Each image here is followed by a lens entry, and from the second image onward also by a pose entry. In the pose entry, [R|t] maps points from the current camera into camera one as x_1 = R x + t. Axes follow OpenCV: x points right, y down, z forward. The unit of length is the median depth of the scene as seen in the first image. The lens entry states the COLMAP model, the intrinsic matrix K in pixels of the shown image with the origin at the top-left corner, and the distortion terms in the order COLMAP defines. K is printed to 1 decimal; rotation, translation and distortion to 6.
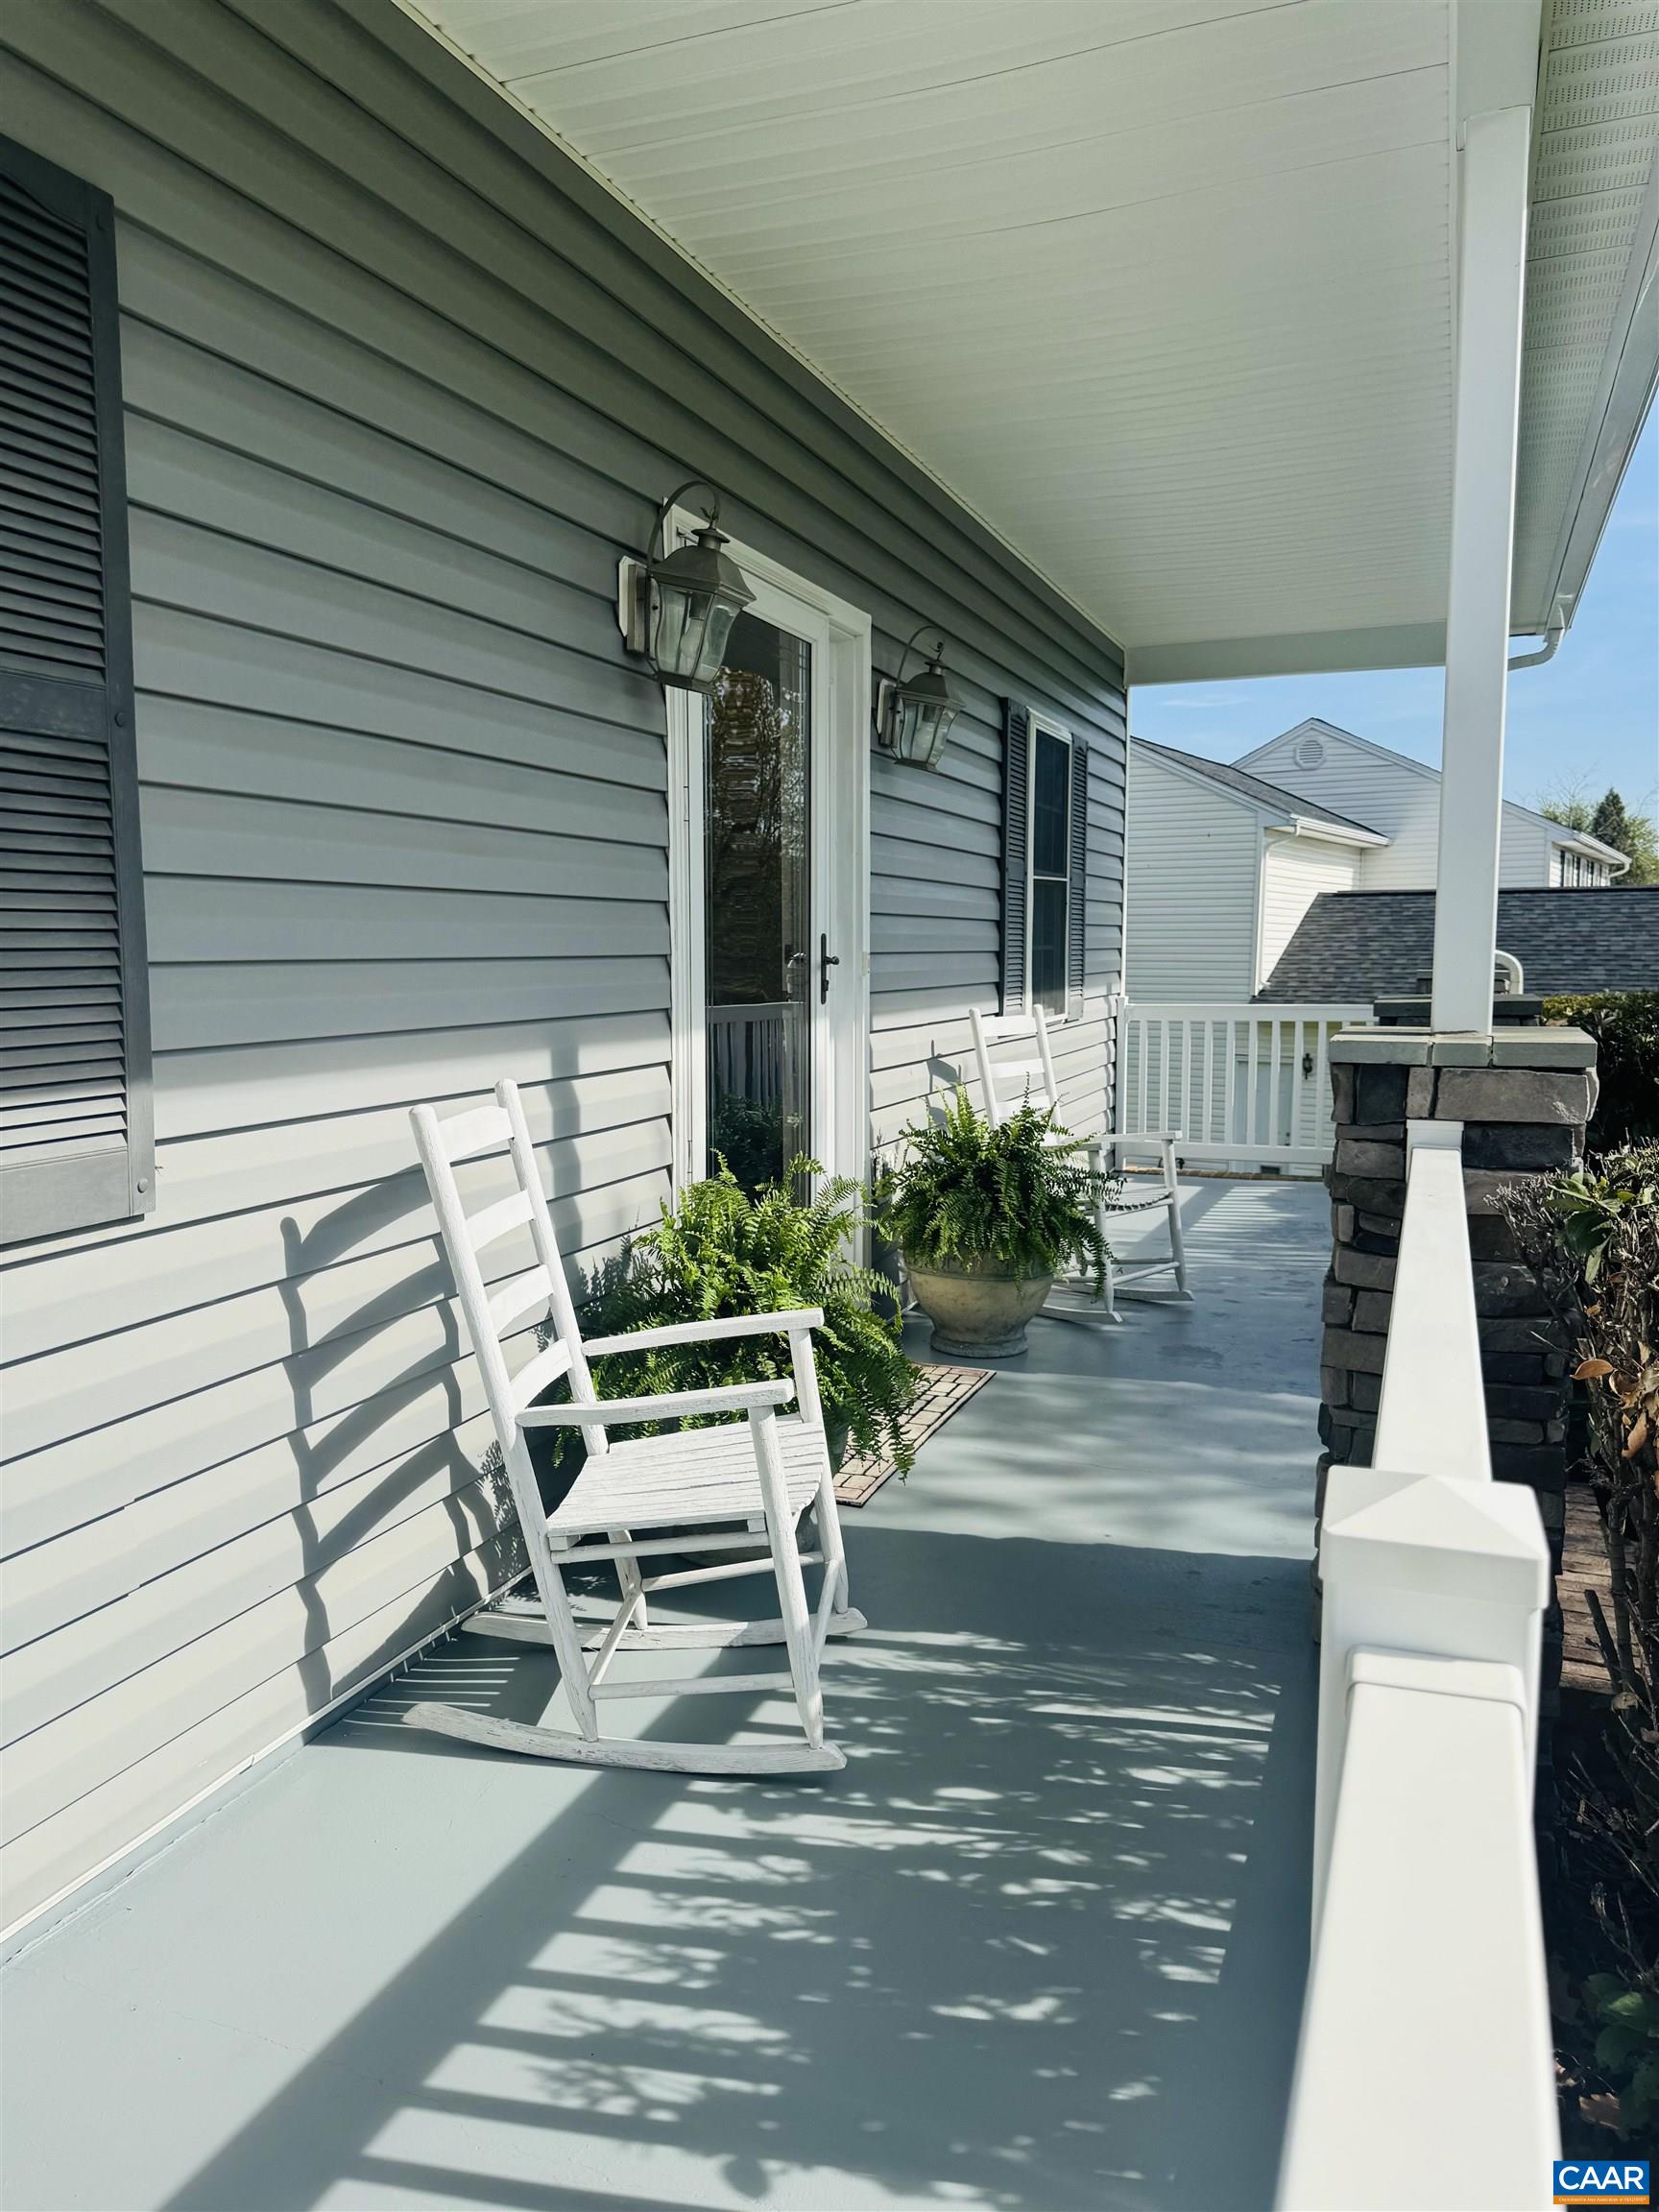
lens RADIAL K [[1564.8, 0, 832.4], [0, 1564.8, 1104.0], [0, 0, 1]] dist [0.038750, -0.000906]
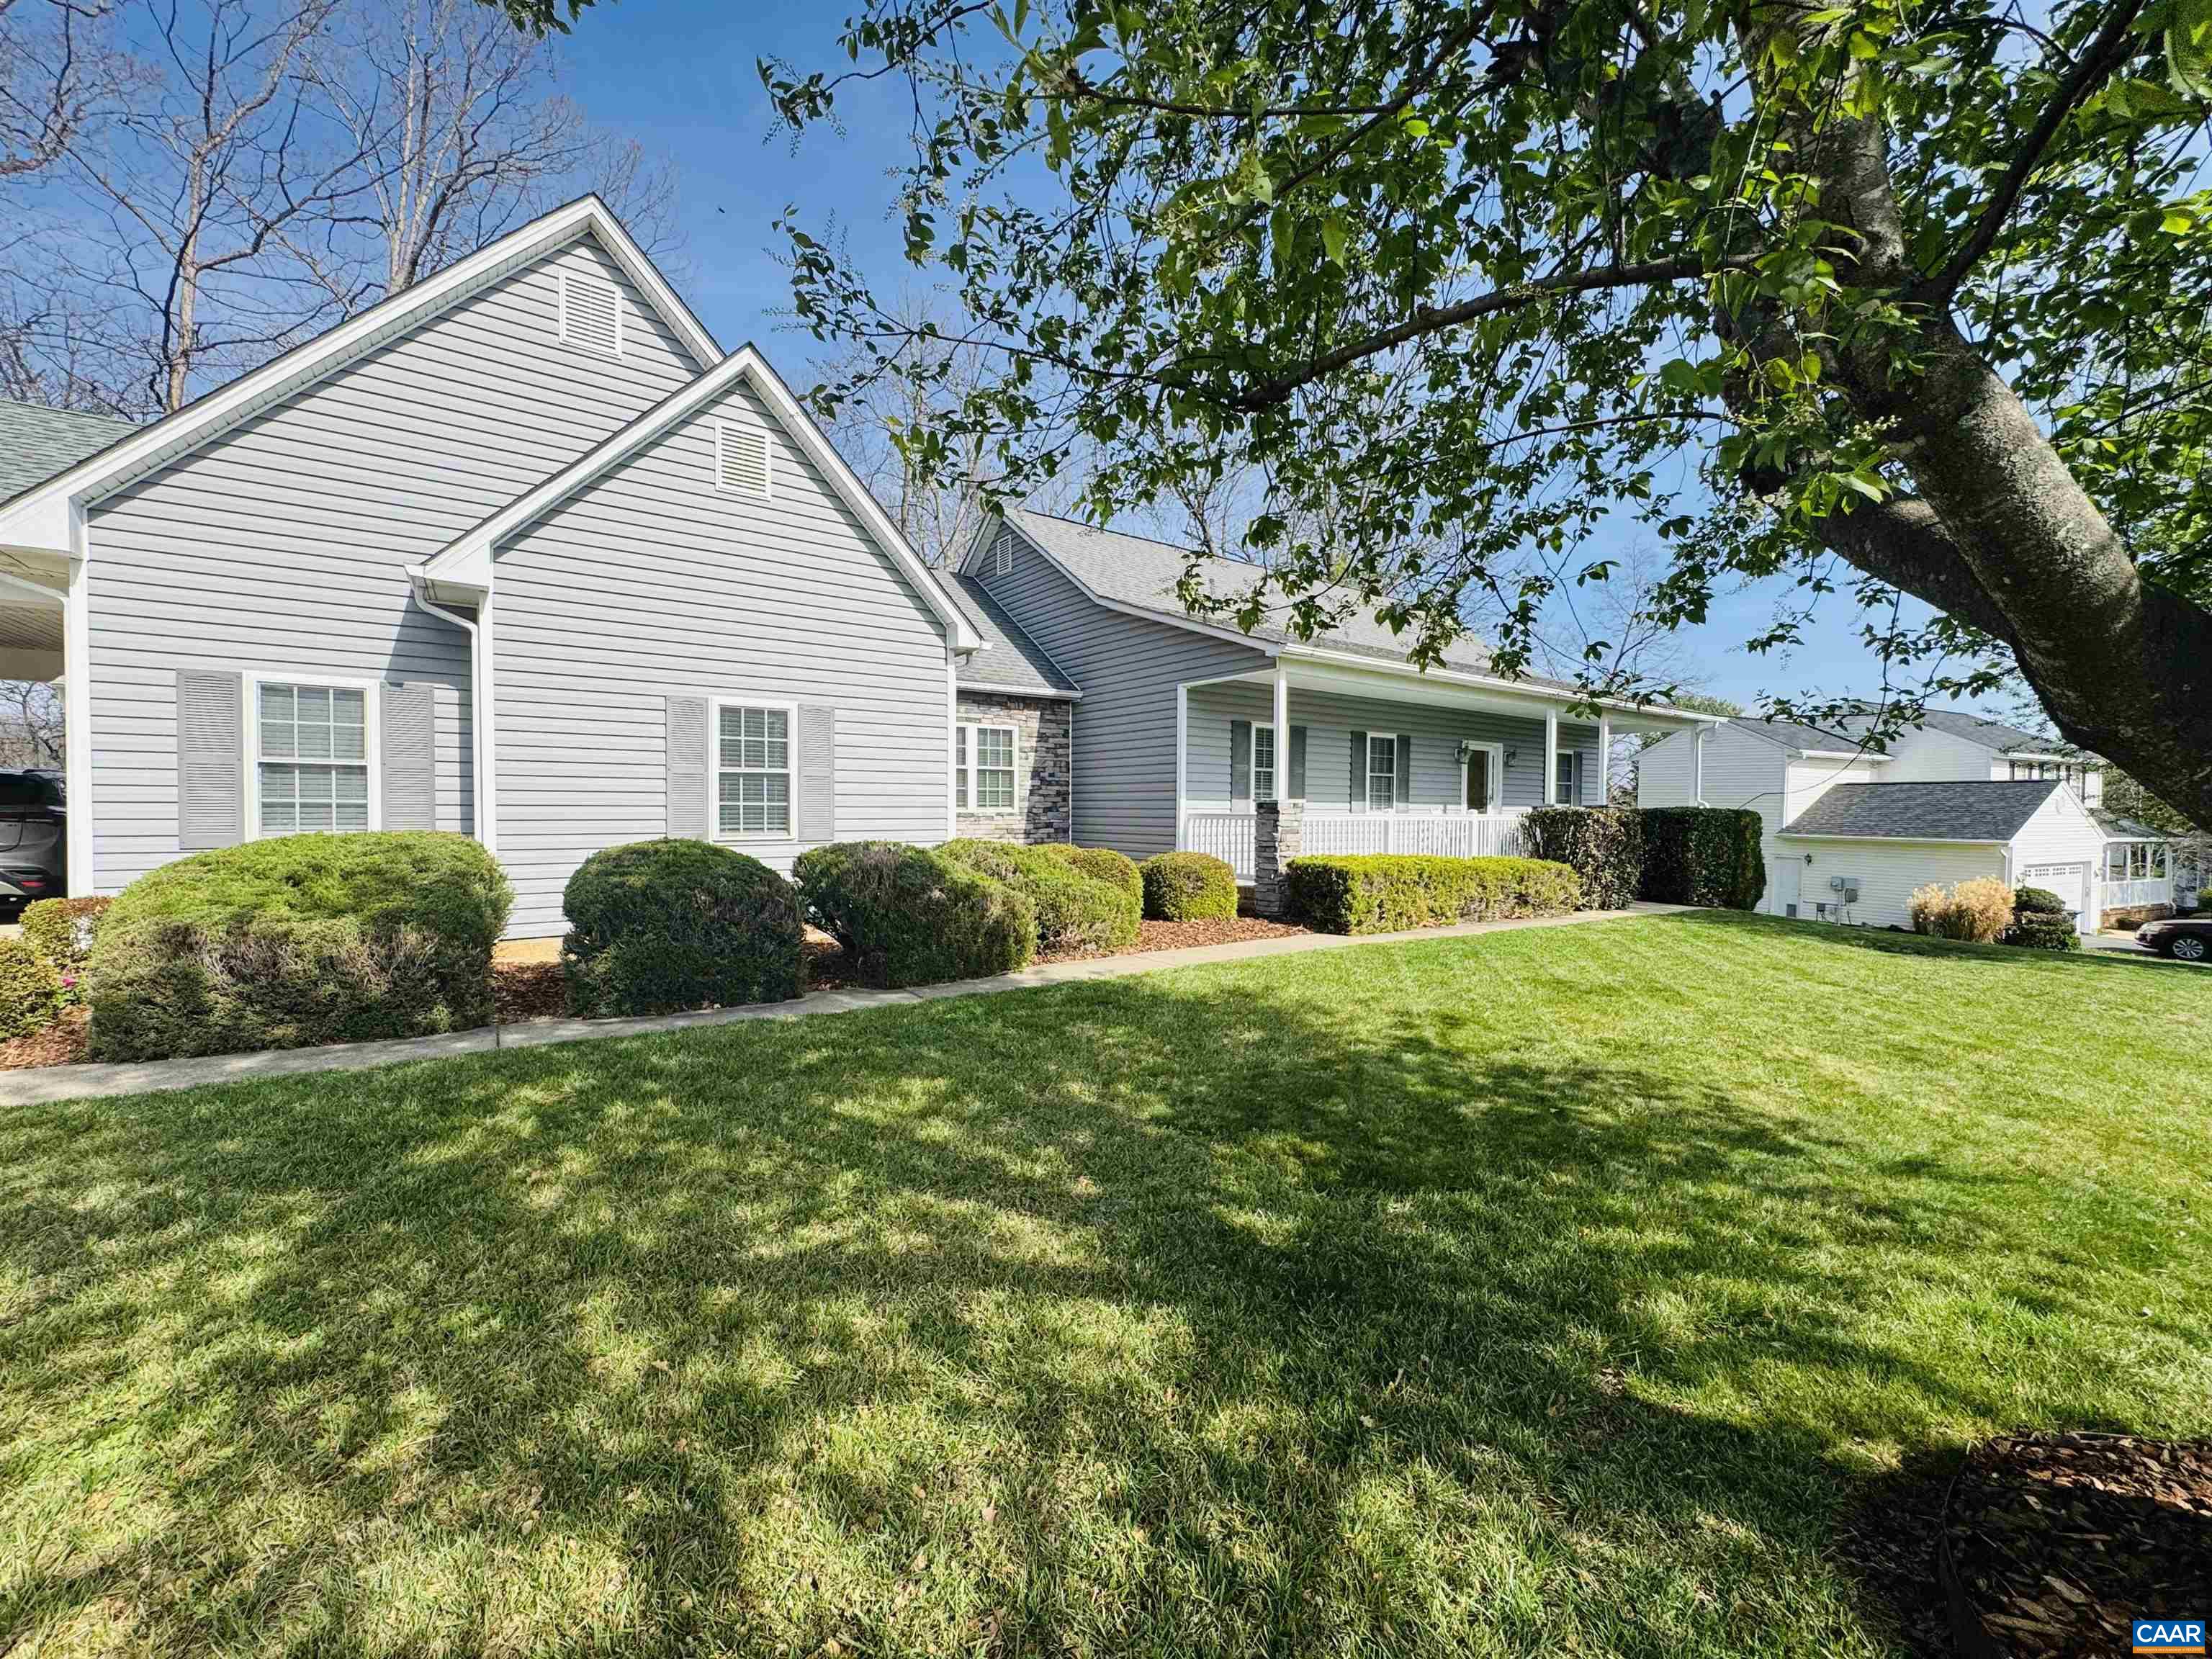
lens RADIAL K [[882.4, 0, 1112.1], [0, 882.4, 839.4], [0, 0, 1]] dist [-0.002508, 0.000735]
pose [[0.845543, 0.025812, -0.533283, 0.481843], [-0.062633, 0.996729, -0.051064, 0.278332], [0.530221, 0.076577, 0.844395, -2.247985]]
